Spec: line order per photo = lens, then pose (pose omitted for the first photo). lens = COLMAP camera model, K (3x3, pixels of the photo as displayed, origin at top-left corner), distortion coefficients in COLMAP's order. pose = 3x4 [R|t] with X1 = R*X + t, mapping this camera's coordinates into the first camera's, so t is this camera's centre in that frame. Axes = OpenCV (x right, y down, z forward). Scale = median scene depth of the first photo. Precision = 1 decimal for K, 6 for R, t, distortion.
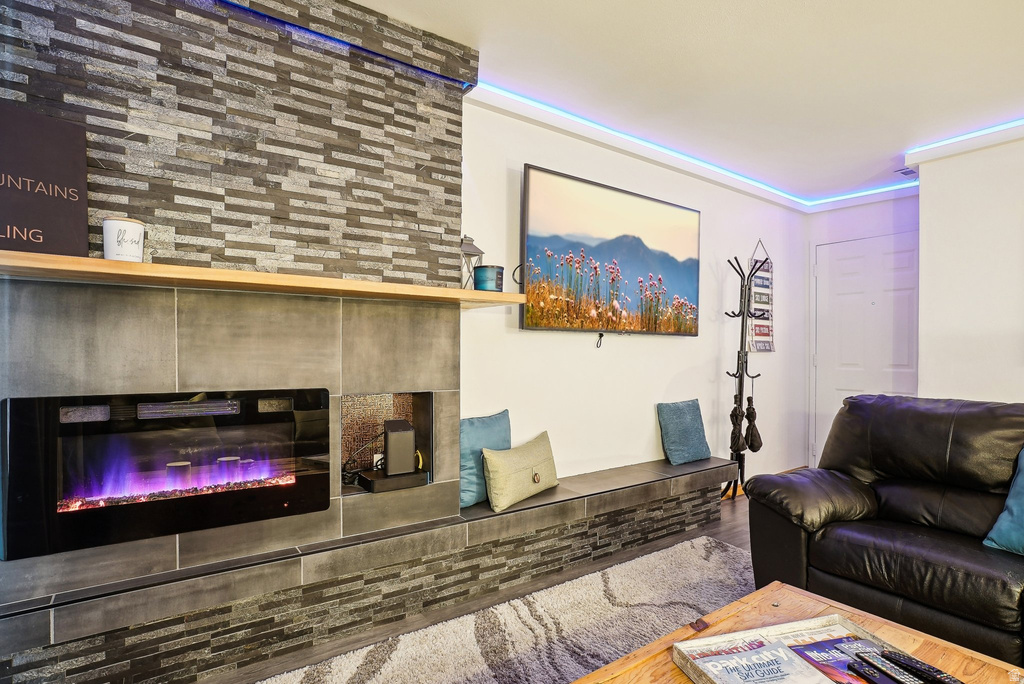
lens RADIAL K [[527.3, 0, 513.8], [0, 527.3, 354.5], [0, 0, 1]] dist [-0.047587, 0.026816]
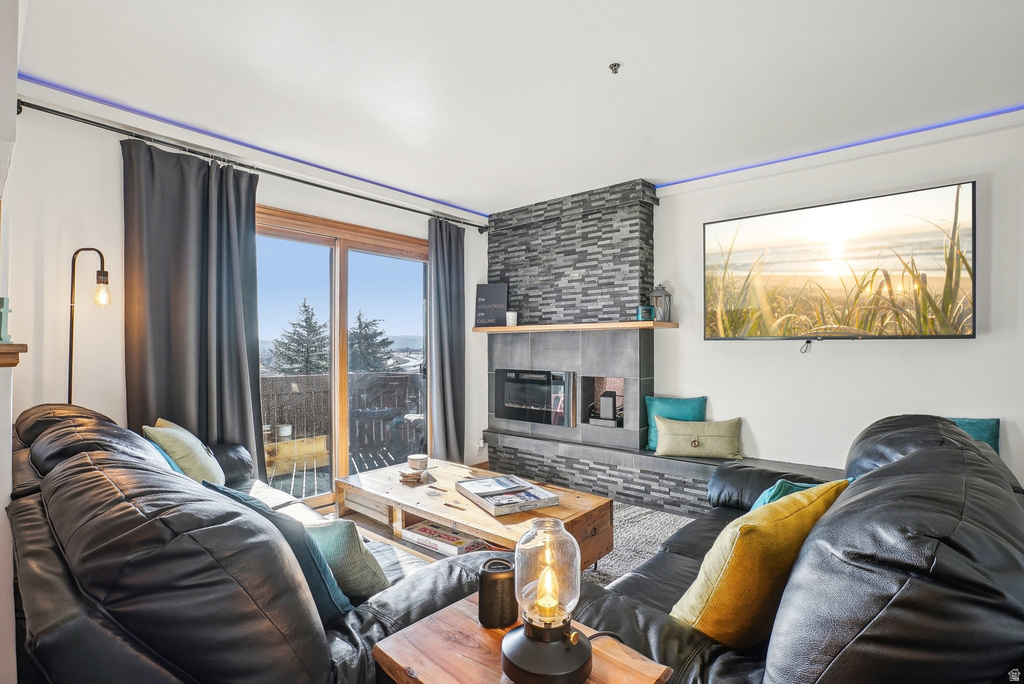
lens RADIAL K [[494.2, 0, 515.3], [0, 494.2, 345.0], [0, 0, 1]] dist [-0.048662, 0.026536]
pose [[0.238587, -0.012024, -0.971047, 1.609710], [-0.003963, 0.999903, -0.013355, -0.021184], [0.971113, 0.007034, 0.238516, 0.261813]]
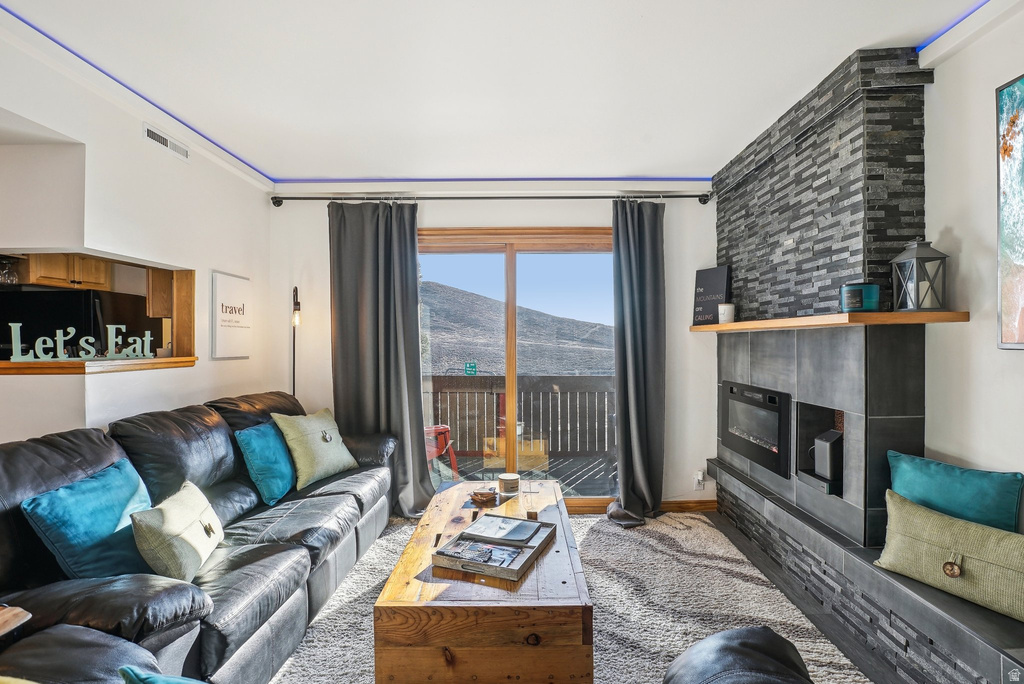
lens RADIAL K [[494.2, 0, 515.3], [0, 494.2, 345.0], [0, 0, 1]] dist [-0.048662, 0.026536]
pose [[-0.598210, 0.003000, -0.801334, 1.145731], [-0.003174, 0.999976, 0.006114, -0.074323], [0.801333, 0.006201, -0.598186, 1.200740]]
